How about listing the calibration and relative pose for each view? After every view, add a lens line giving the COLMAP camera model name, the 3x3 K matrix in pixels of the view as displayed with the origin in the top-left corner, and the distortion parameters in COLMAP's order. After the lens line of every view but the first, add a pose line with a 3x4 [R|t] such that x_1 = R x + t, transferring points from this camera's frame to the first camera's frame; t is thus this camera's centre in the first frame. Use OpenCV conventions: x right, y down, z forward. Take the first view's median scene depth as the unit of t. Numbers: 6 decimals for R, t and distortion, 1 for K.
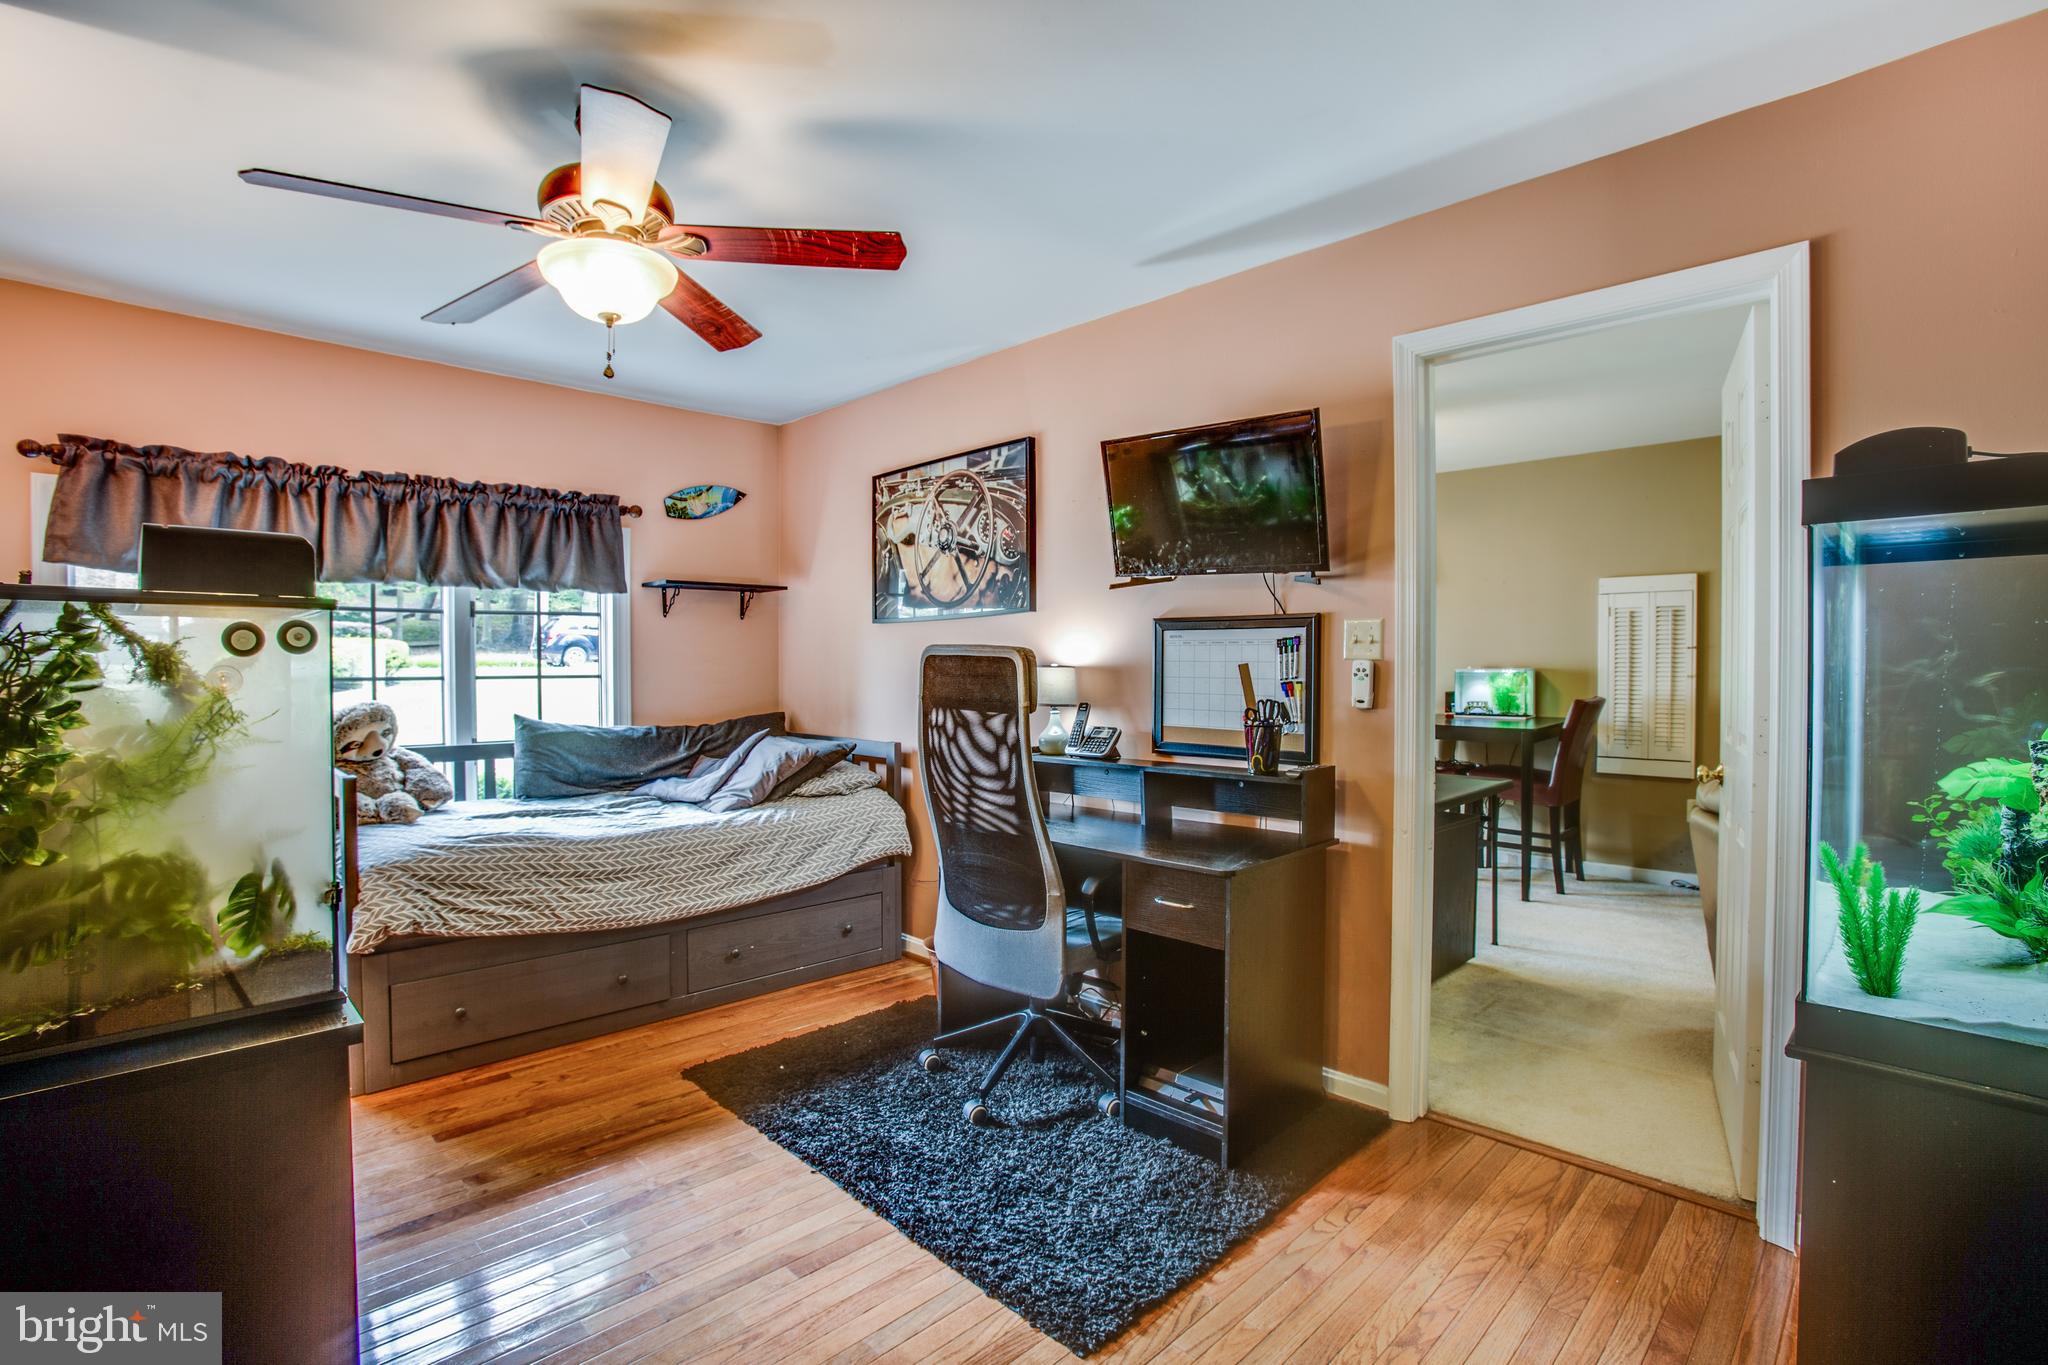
lens RADIAL K [[963.6, 0, 1024.0], [0, 963.6, 682.5], [0, 0, 1]] dist [-0.072433, 0.028844]
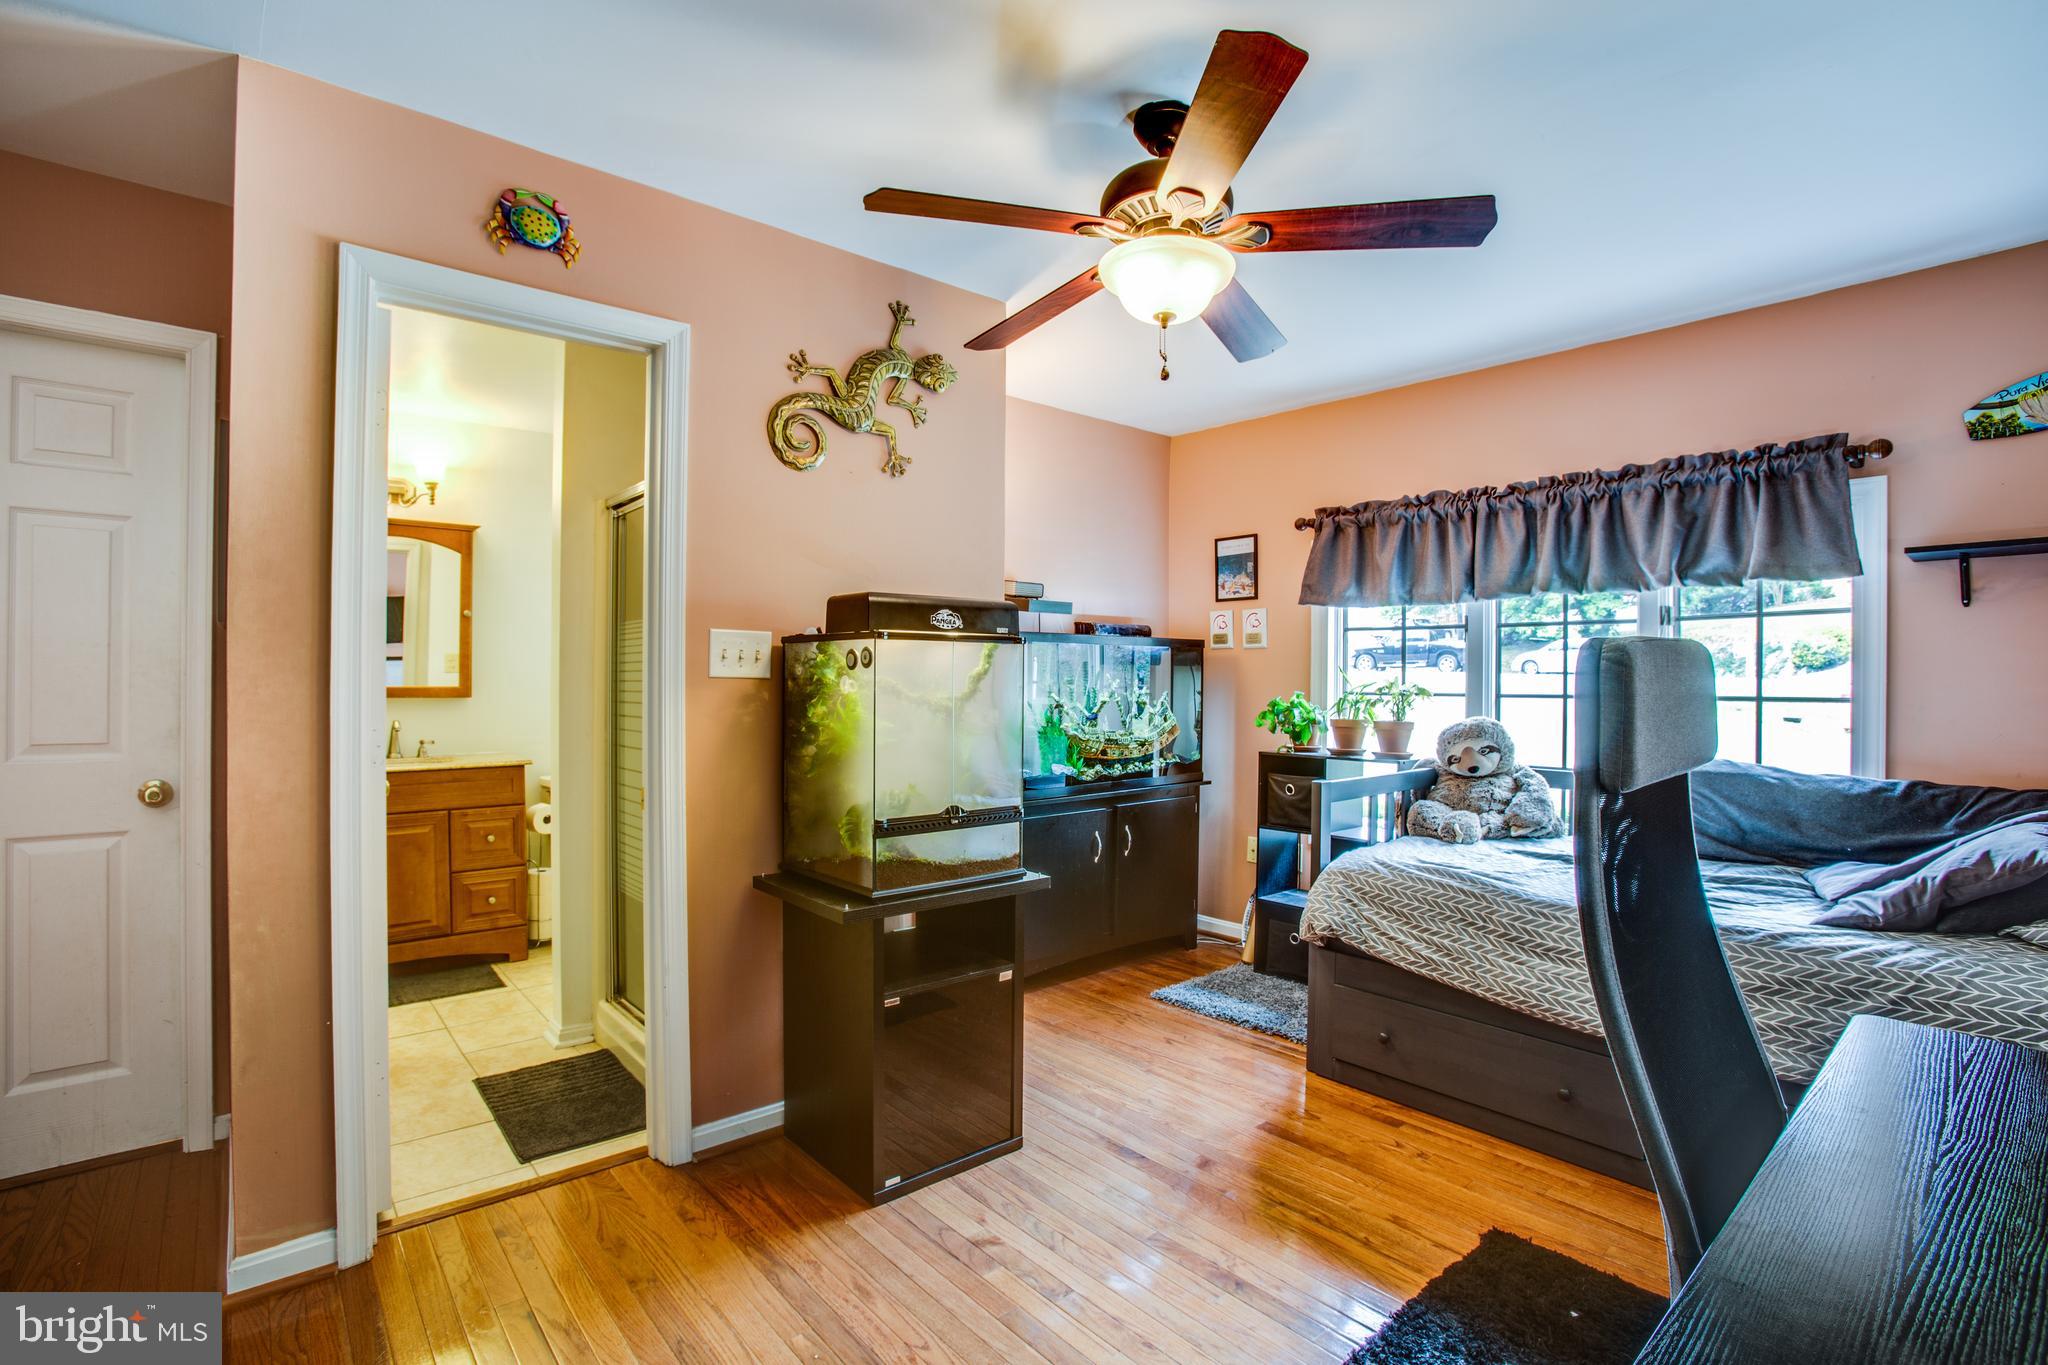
lens RADIAL K [[963.6, 0, 1024.0], [0, 963.6, 682.5], [0, 0, 1]] dist [-0.072433, 0.028844]
pose [[-0.077544, 0.003582, -0.996982, 0.345718], [-0.026527, 0.999632, 0.005654, -0.009600], [0.996636, 0.026886, -0.077421, 0.597530]]
